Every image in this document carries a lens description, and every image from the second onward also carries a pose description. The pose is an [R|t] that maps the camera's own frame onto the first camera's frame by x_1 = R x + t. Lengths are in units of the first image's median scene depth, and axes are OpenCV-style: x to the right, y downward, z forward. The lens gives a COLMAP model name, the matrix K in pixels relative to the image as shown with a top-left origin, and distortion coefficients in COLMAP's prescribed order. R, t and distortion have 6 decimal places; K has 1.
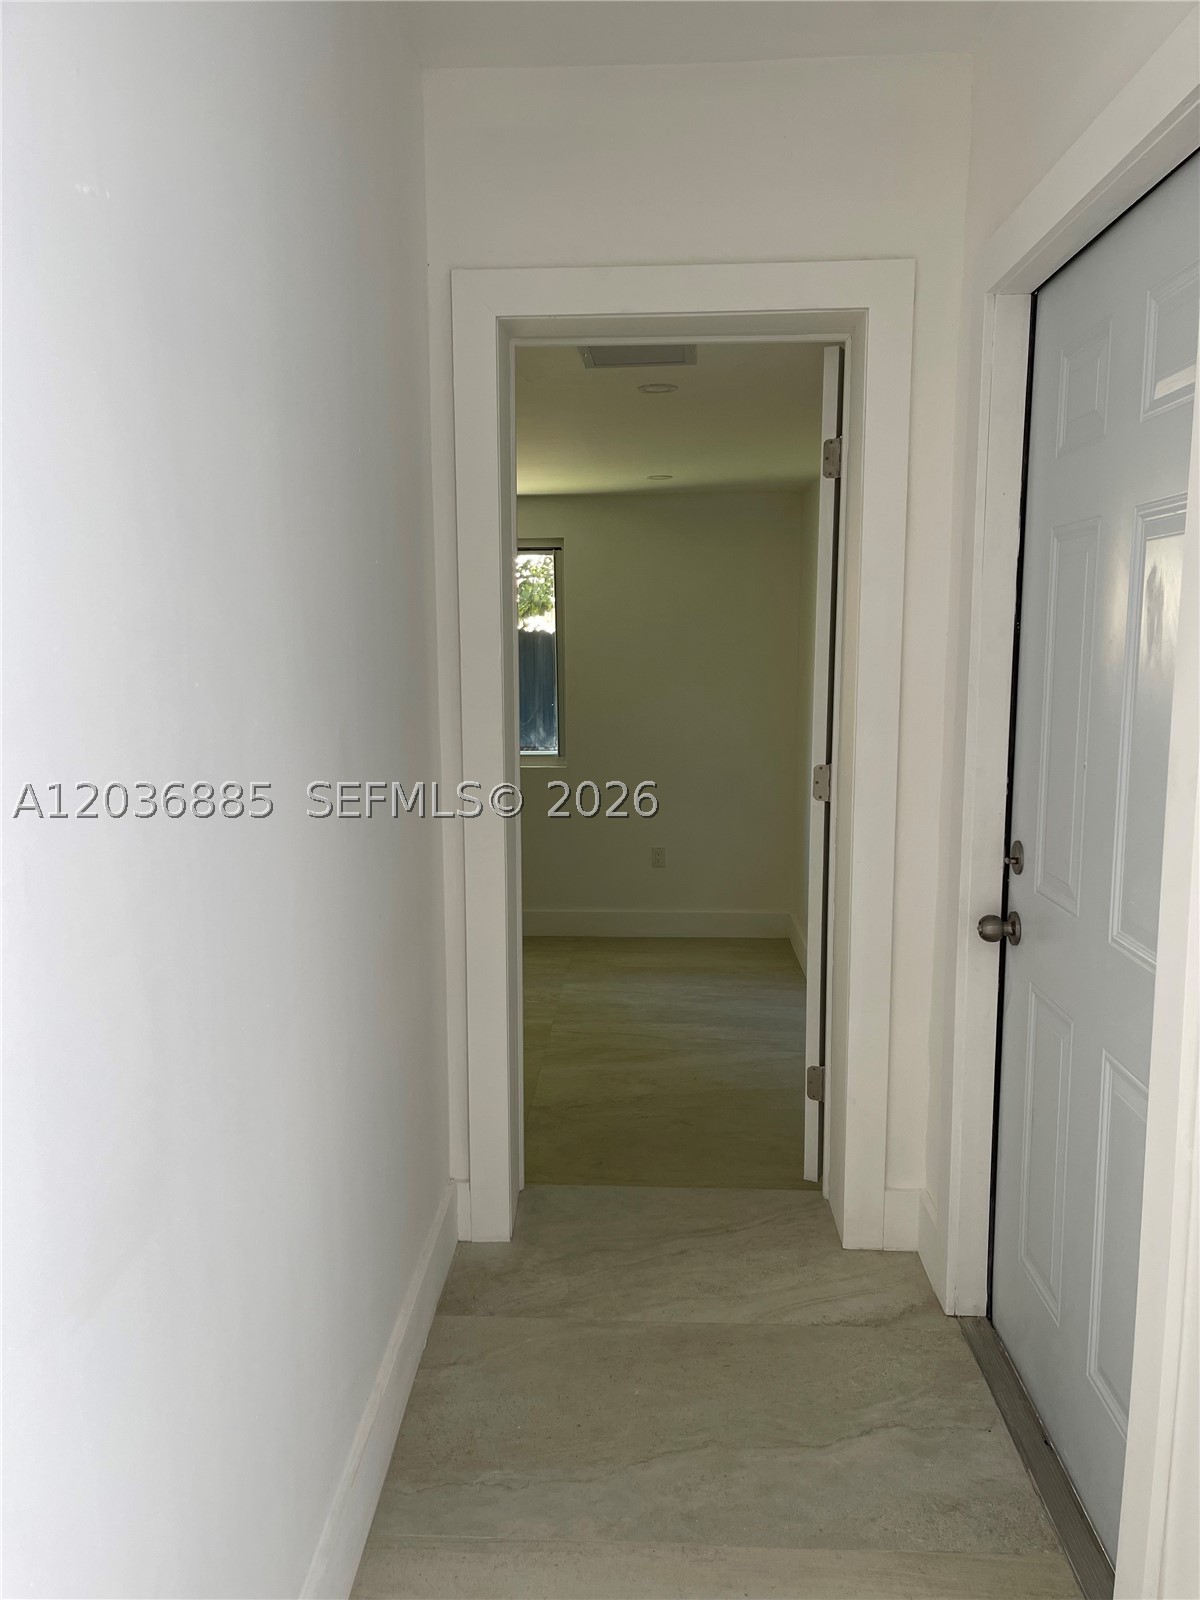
lens RADIAL K [[1197.5, 0, 600.0], [0, 1197.5, 800.0], [0, 0, 1]] dist [0.075033, -0.082096]
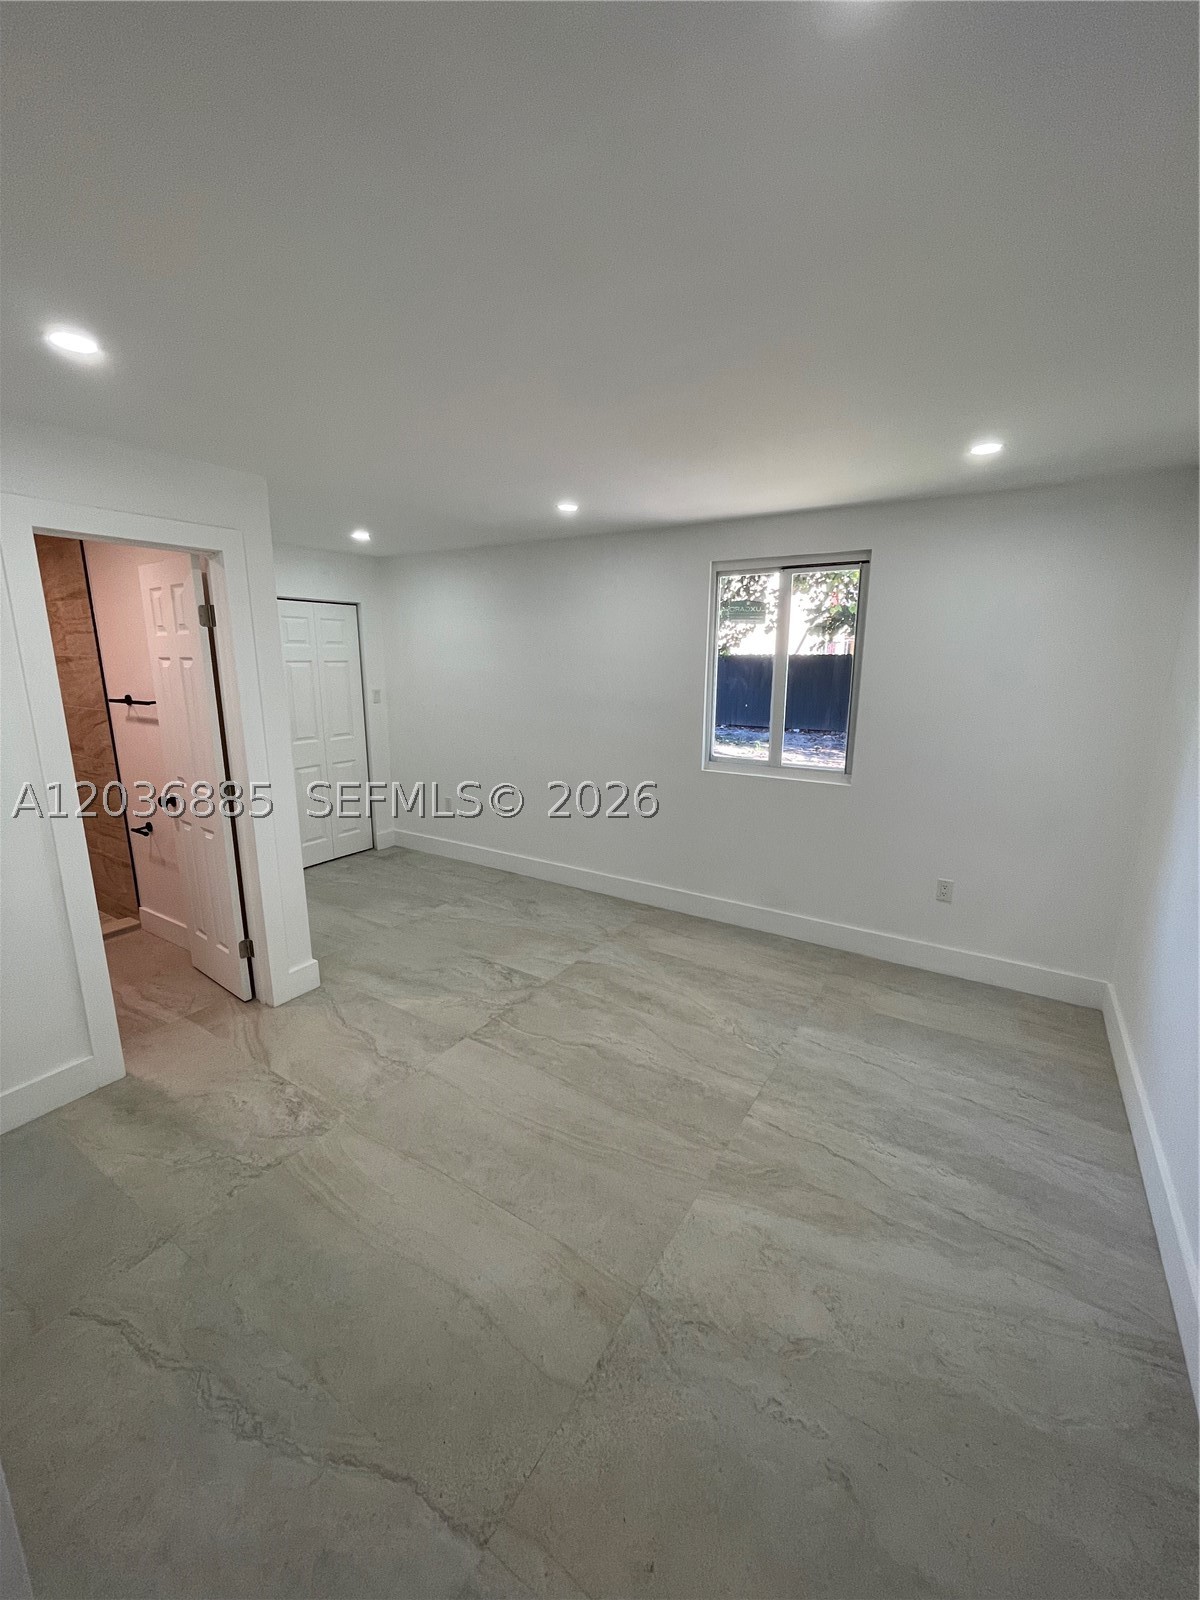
lens RADIAL K [[647.8, 0, 600.0], [0, 647.8, 800.0], [0, 0, 1]] dist [0.003342, -0.000157]
pose [[0.870129, 0.114500, -0.479339, 0.058144], [-0.077370, 0.992313, 0.096588, -0.061472], [0.486713, -0.046958, 0.872299, 0.493952]]
